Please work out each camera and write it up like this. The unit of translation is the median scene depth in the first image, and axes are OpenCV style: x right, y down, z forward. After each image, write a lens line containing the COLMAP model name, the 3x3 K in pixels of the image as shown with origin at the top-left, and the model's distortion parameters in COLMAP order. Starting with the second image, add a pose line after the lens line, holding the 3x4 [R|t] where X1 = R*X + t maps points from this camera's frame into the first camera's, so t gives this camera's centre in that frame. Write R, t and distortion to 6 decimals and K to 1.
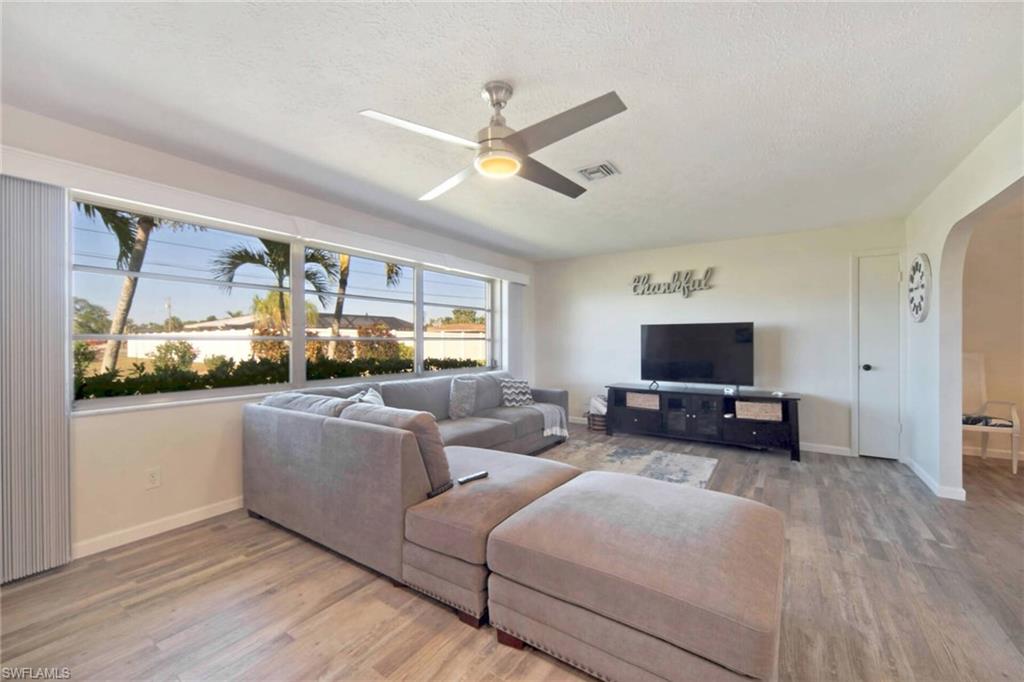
lens RADIAL K [[418.3, 0, 510.0], [0, 418.3, 342.7], [0, 0, 1]] dist [-0.003721, -0.000323]
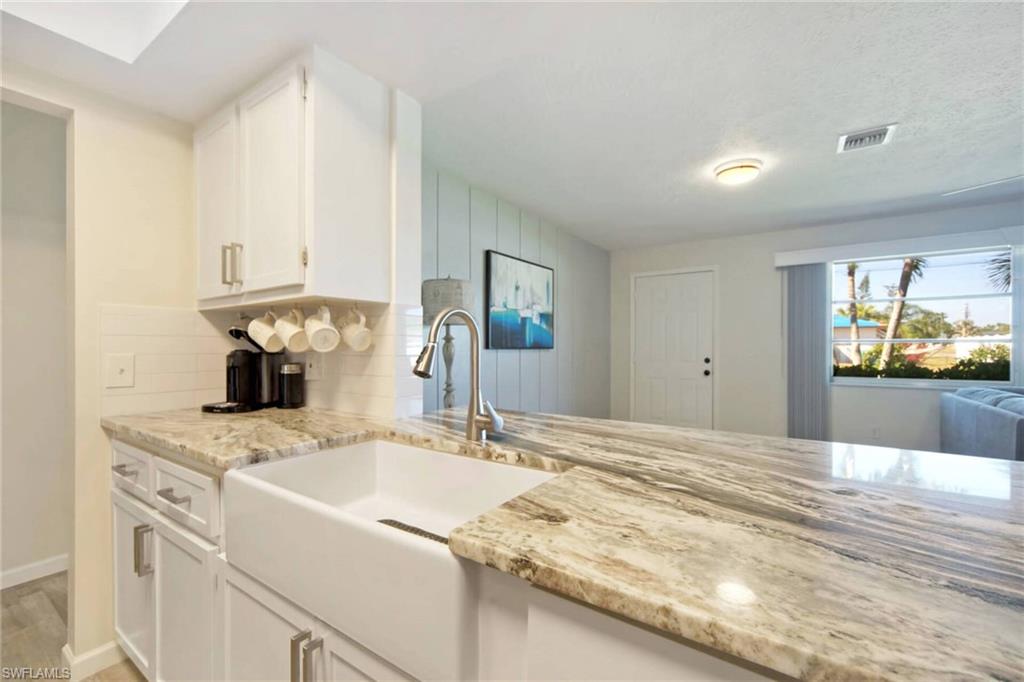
lens RADIAL K [[436.3, 0, 510.5], [0, 436.3, 345.1], [0, 0, 1]] dist [0.001152, 0.000051]
pose [[-0.001312, 0.000388, -0.999999, 0.469779], [0.000178, 1.000000, 0.000388, -0.007807], [0.999999, -0.000177, -0.001312, -0.254858]]
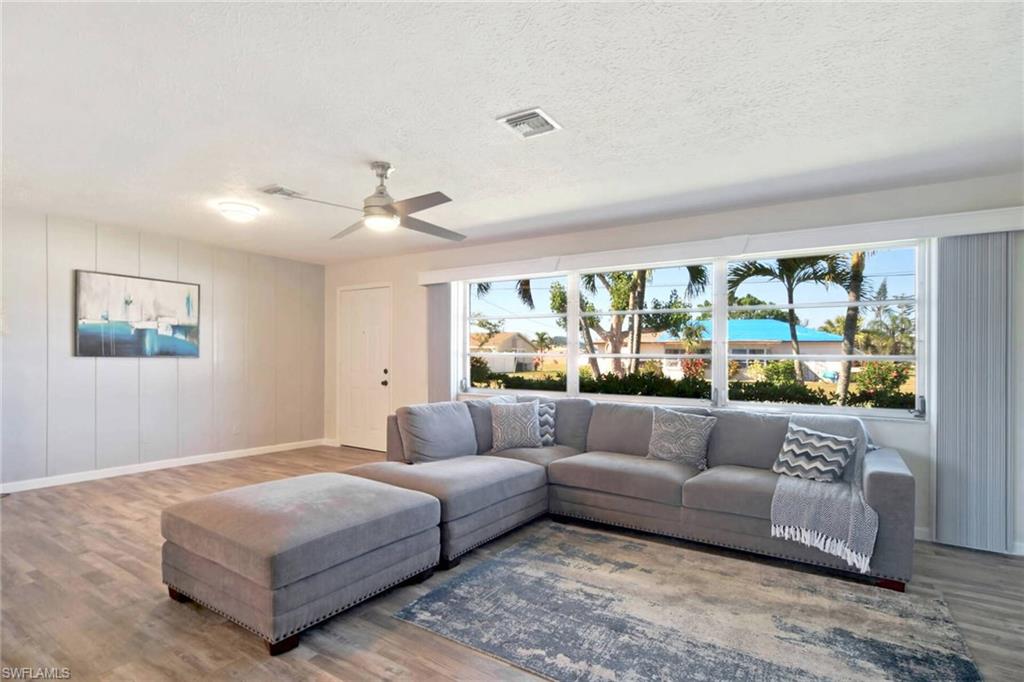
lens RADIAL K [[514.6, 0, 511.1], [0, 514.6, 349.5], [0, 0, 1]] dist [-0.000314, 0.000018]
pose [[0.002371, -0.017755, -0.999840, 0.761003], [-0.010419, 0.999788, -0.017779, -0.005140], [0.999943, 0.010460, 0.002186, 0.655693]]
